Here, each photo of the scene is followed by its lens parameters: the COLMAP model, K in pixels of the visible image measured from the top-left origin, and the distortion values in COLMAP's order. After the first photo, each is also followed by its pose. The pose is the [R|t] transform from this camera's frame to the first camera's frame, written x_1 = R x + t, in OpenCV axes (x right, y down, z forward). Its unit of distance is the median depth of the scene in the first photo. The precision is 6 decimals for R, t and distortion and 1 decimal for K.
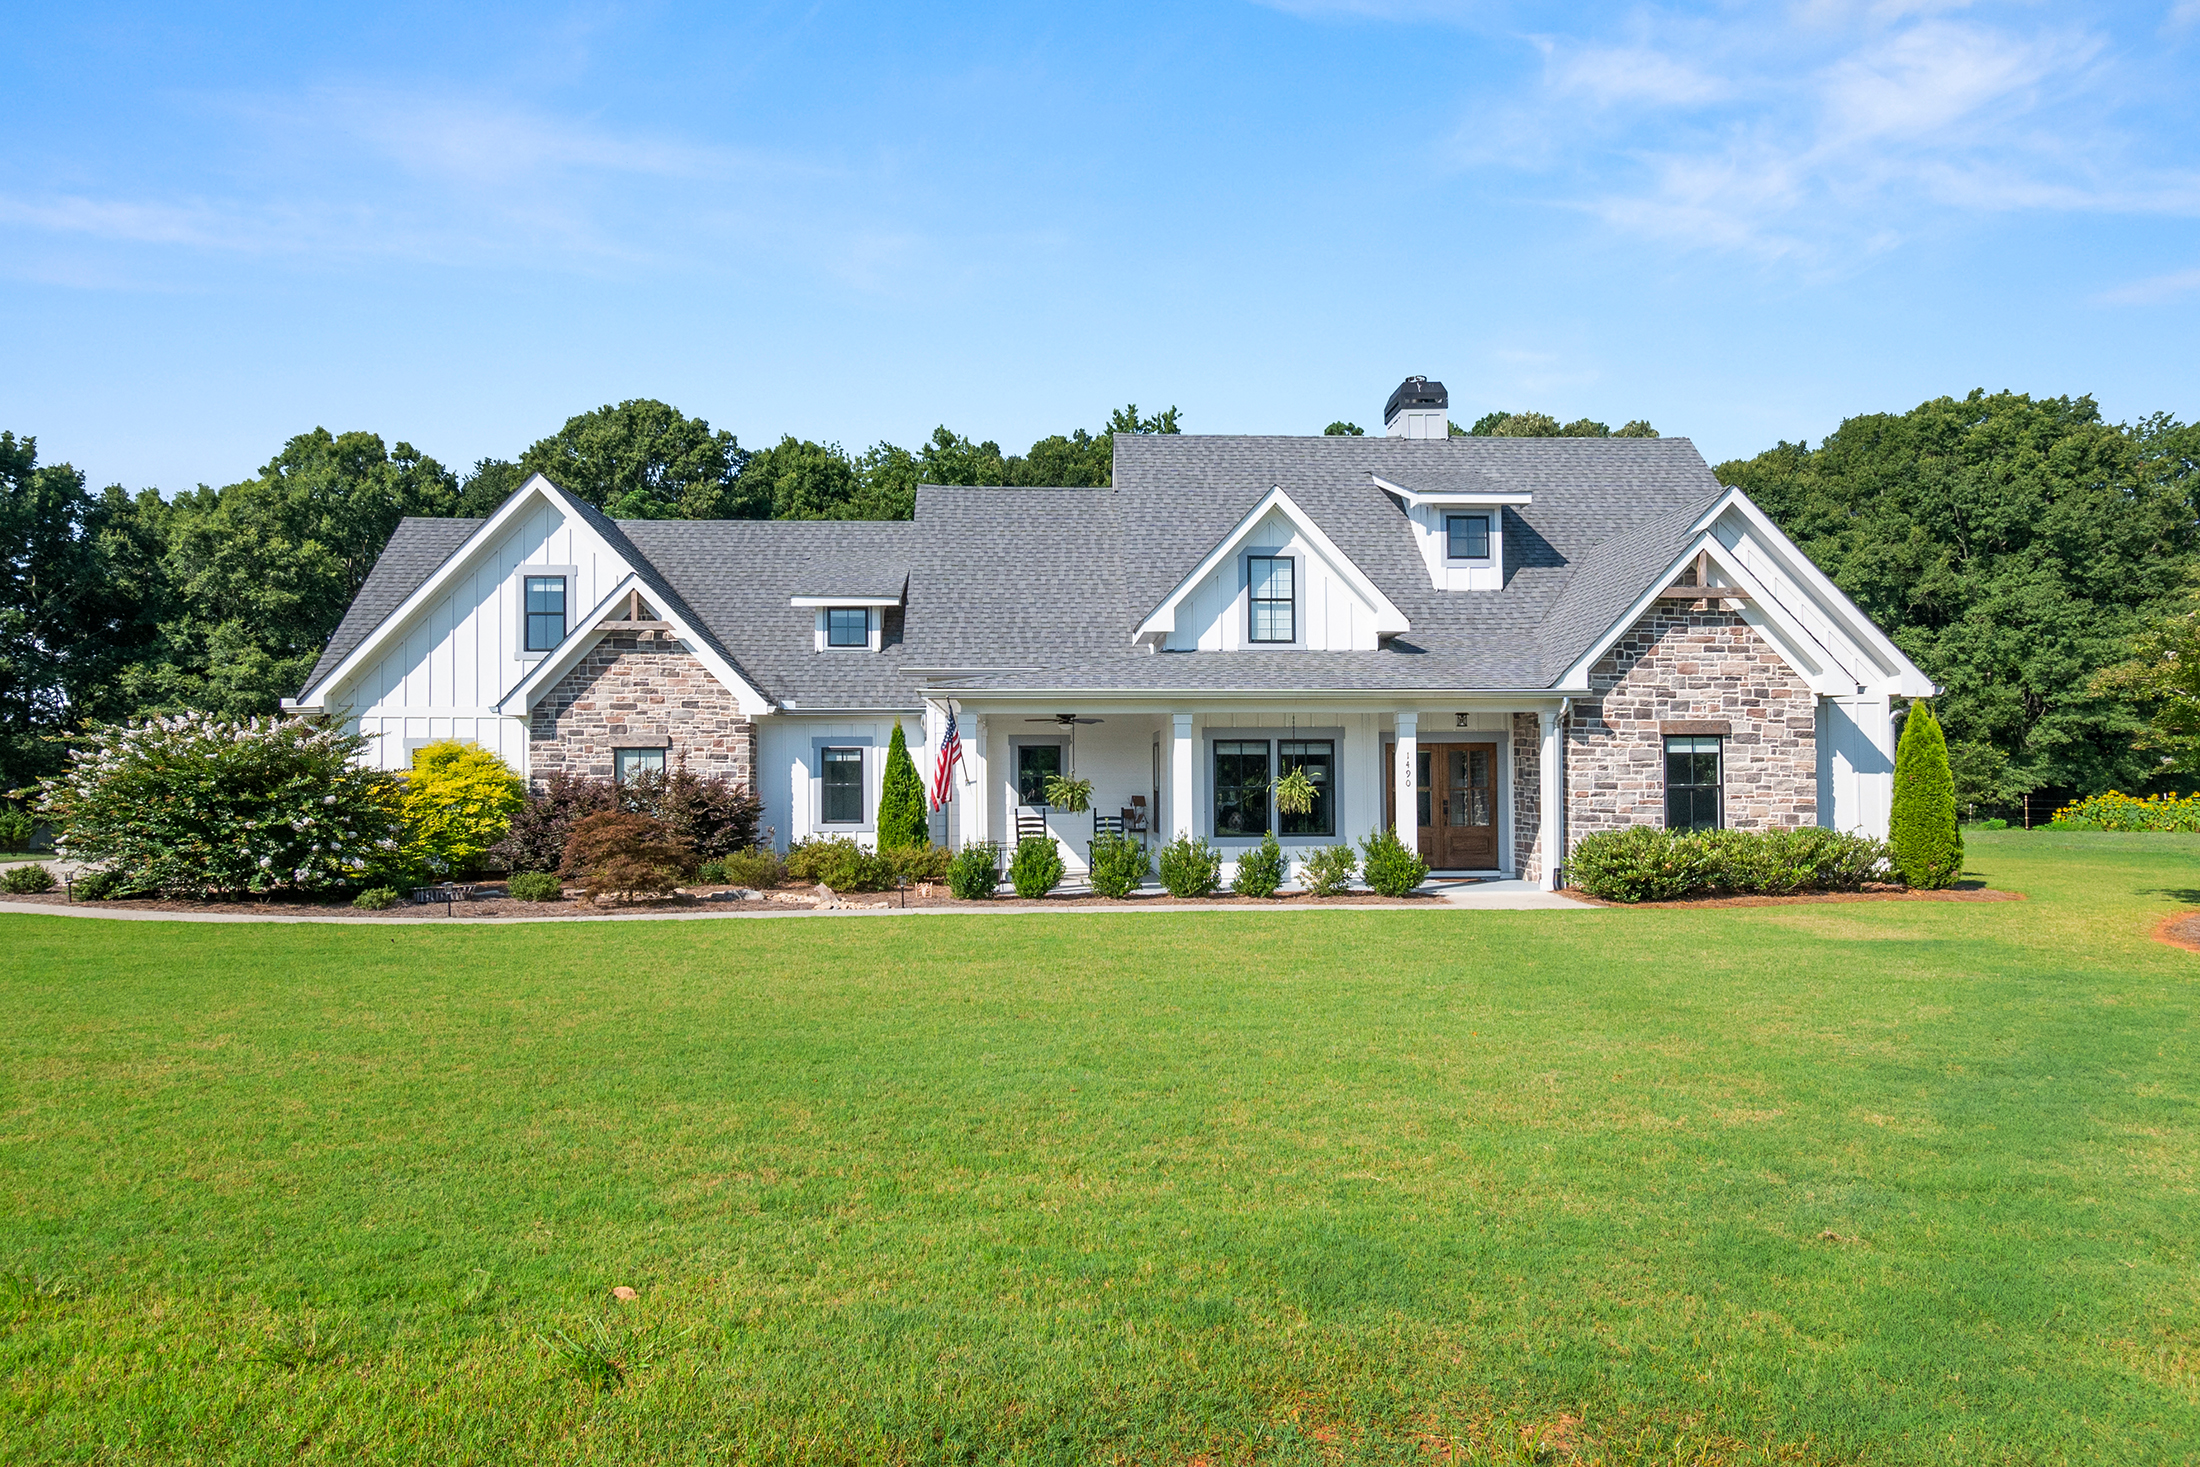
lens RADIAL K [[1372.6, 0, 1095.7], [0, 1372.6, 756.2], [0, 0, 1]] dist [0.012361, -0.002009]
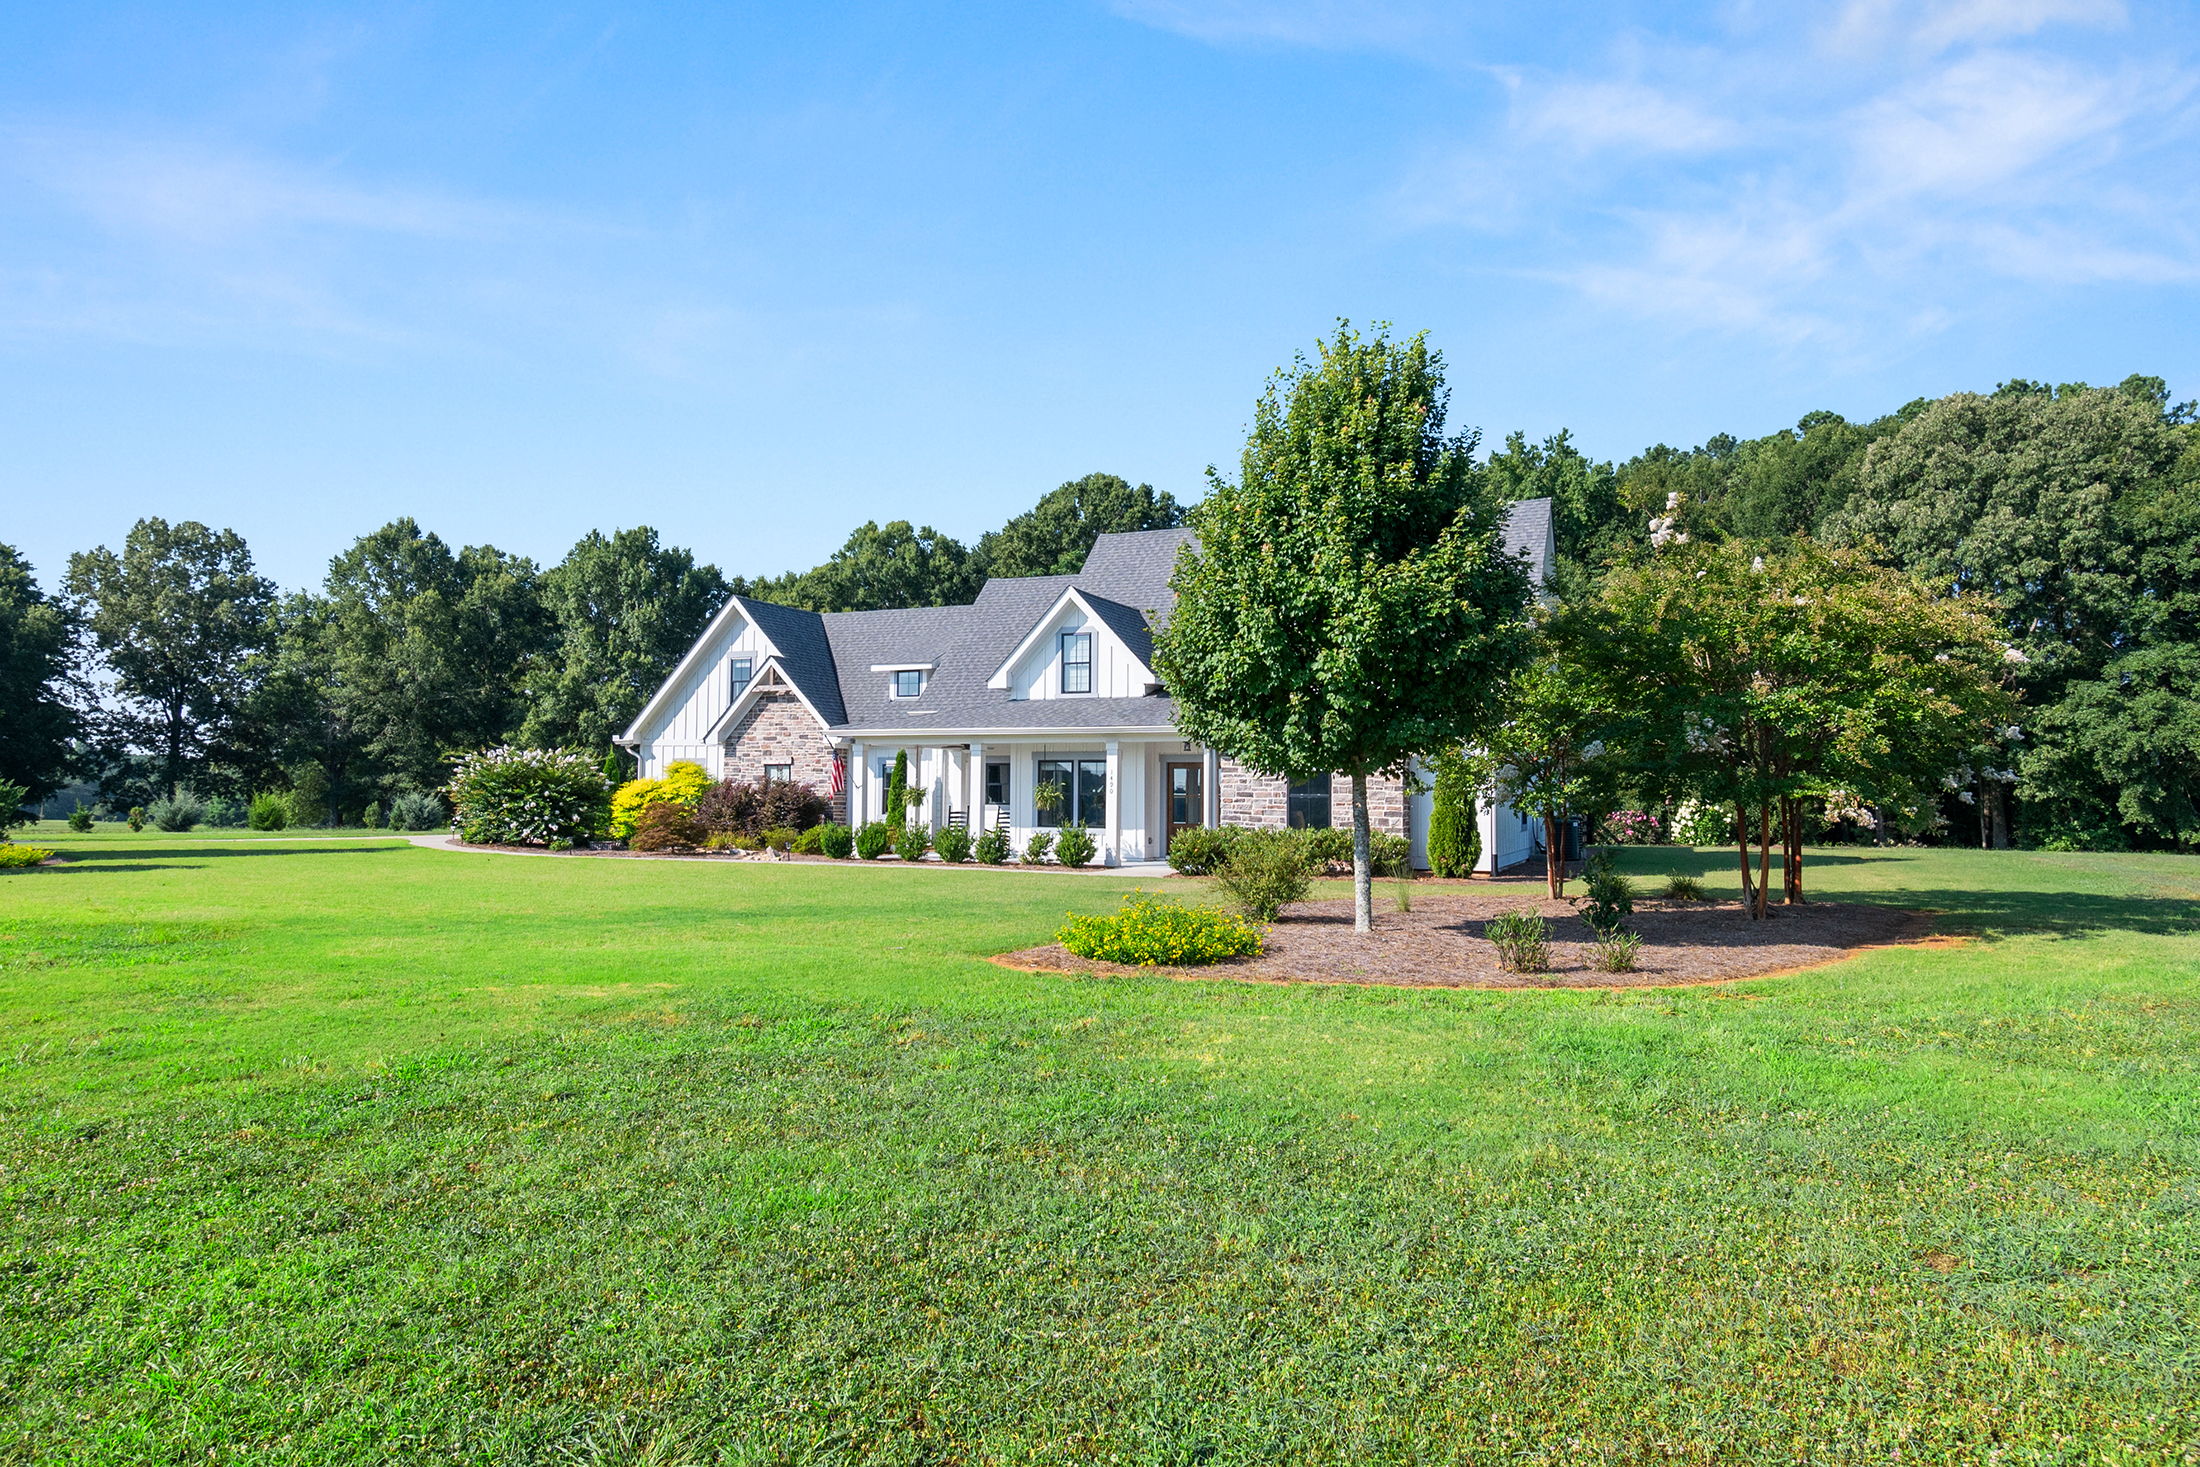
lens RADIAL K [[1372.6, 0, 1095.5], [0, 1372.6, 738.2], [0, 0, 1]] dist [0.012361, -0.002009]
pose [[0.887164, -0.006612, -0.461407, 0.729410], [-0.002228, 0.999824, -0.018612, -0.007476], [0.461449, 0.017540, 0.886993, -0.240612]]
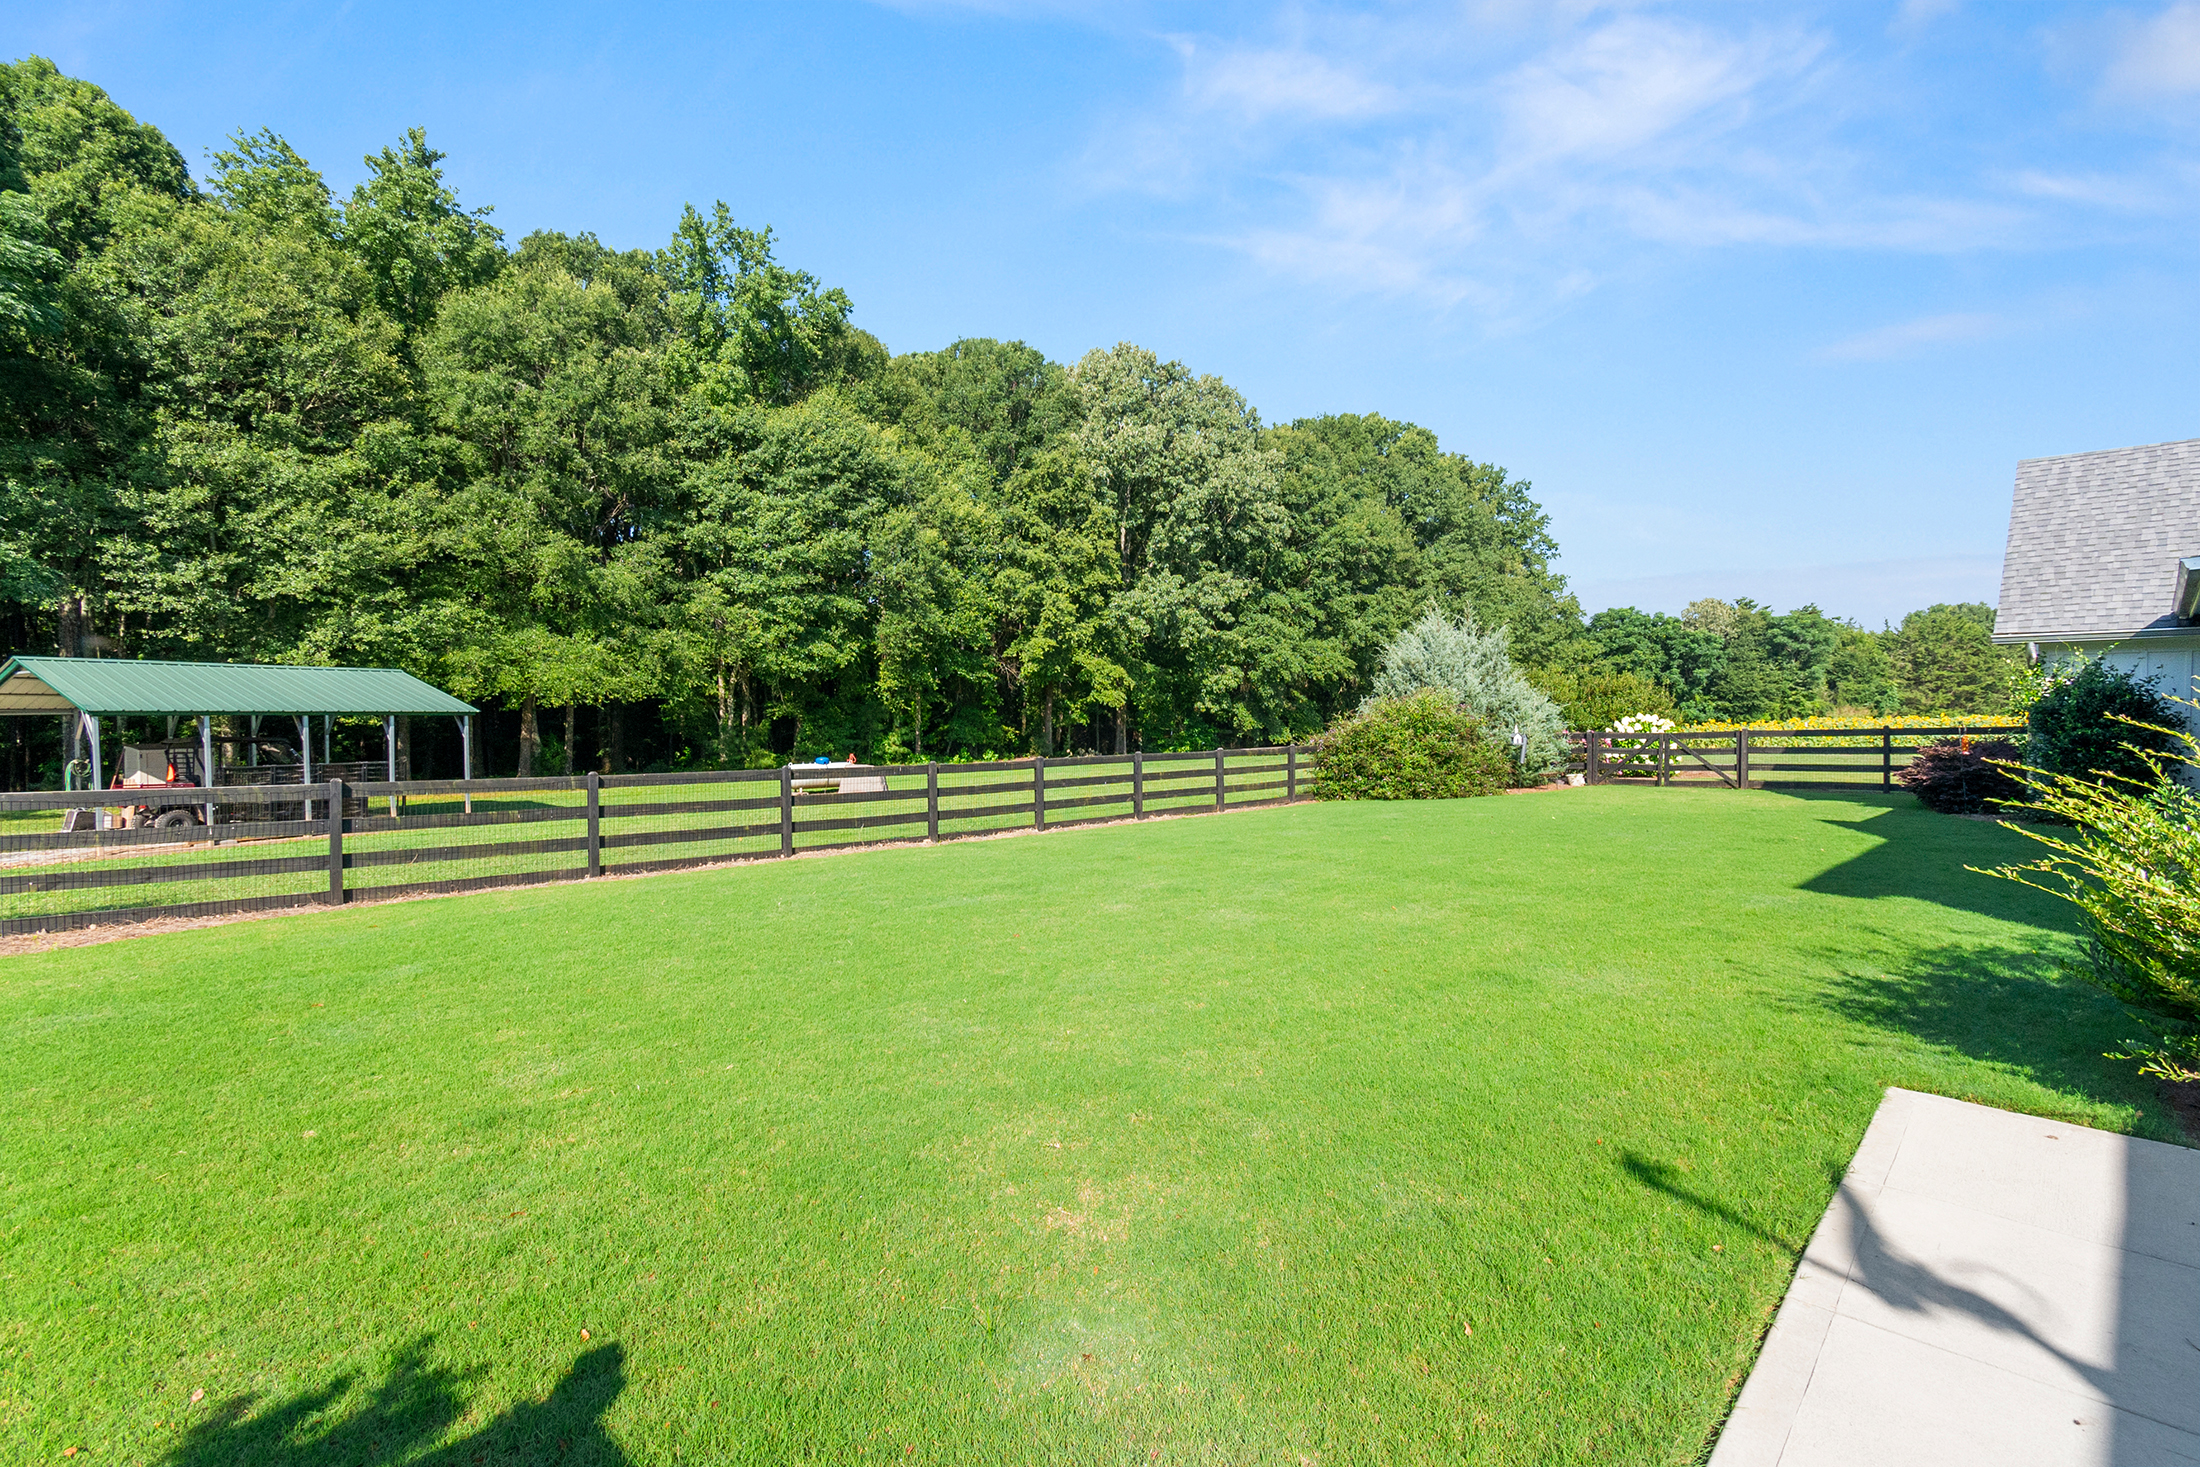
lens RADIAL K [[934.0, 0, 1106.0], [0, 934.0, 732.0], [0, 0, 1]] dist [-0.009768, 0.000471]
pose [[0.720669, -0.006861, 0.693246, -0.572962], [-0.019975, 0.999330, 0.030655, 0.043184], [-0.692992, -0.035939, 0.720049, 1.485462]]
